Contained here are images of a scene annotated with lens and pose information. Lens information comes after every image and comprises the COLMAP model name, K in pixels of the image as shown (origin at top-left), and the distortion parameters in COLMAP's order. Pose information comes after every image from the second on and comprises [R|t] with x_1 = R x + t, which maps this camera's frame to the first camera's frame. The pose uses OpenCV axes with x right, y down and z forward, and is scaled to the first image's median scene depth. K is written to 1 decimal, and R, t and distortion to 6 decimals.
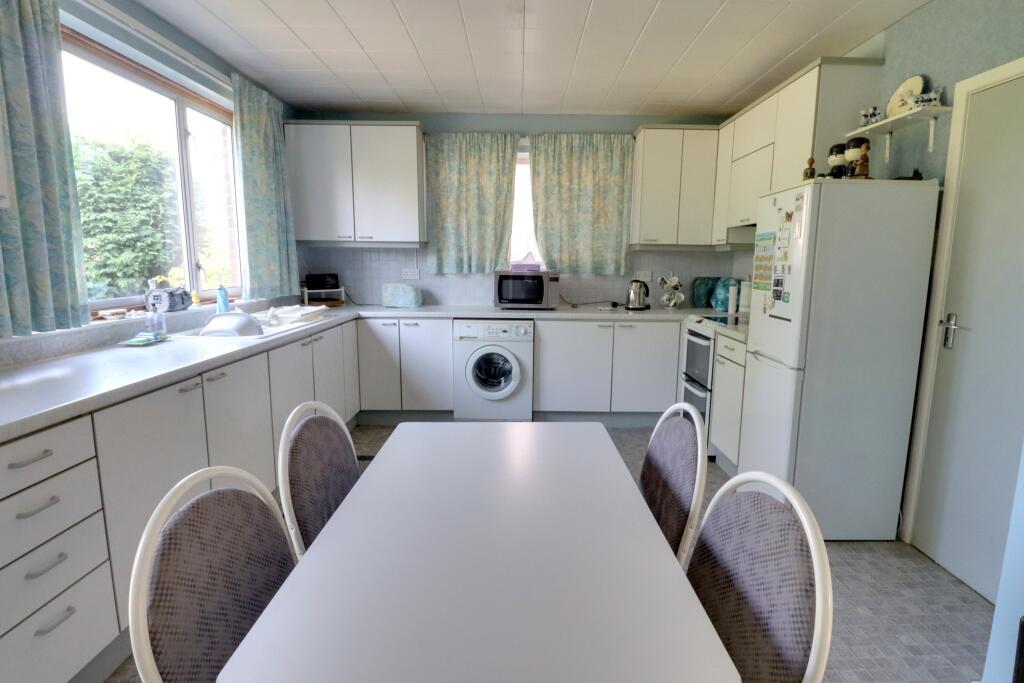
lens RADIAL K [[498.6, 0, 514.0], [0, 498.6, 336.9], [0, 0, 1]] dist [-0.004713, -0.001495]
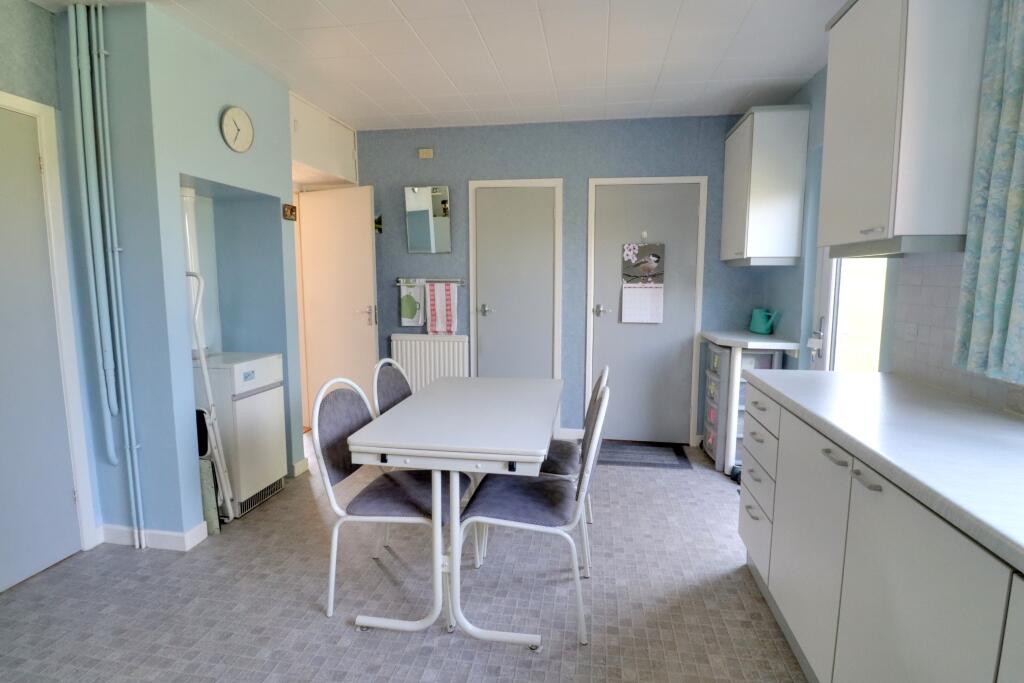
lens RADIAL K [[498.6, 0, 513.5], [0, 498.6, 338.1], [0, 0, 1]] dist [-0.004713, -0.001495]
pose [[-0.989521, -0.029819, 0.141273, -0.292154], [0.008939, 0.963911, 0.266074, -0.292189], [-0.144109, 0.264548, -0.953544, 1.849899]]
